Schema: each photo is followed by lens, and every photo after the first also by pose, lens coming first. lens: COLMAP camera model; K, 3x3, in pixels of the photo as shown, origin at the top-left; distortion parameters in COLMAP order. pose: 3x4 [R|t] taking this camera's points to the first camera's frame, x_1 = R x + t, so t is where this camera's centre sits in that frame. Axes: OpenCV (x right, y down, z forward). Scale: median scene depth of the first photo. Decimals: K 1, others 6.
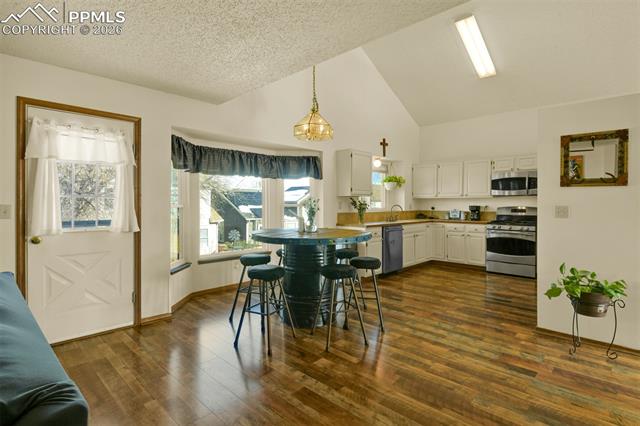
lens RADIAL K [[323.9, 0, 316.8], [0, 323.9, 207.6], [0, 0, 1]] dist [0.002770, 0.000607]
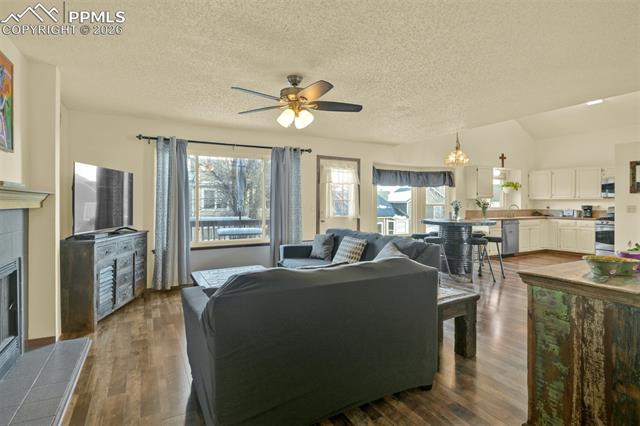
lens RADIAL K [[323.9, 0, 316.8], [0, 323.9, 207.6], [0, 0, 1]] dist [0.002770, 0.000607]
pose [[0.953667, 0.003021, -0.300849, -0.127814], [-0.003164, 0.999995, 0.000014, 0.006421], [0.300847, 0.000939, 0.953672, -0.530935]]
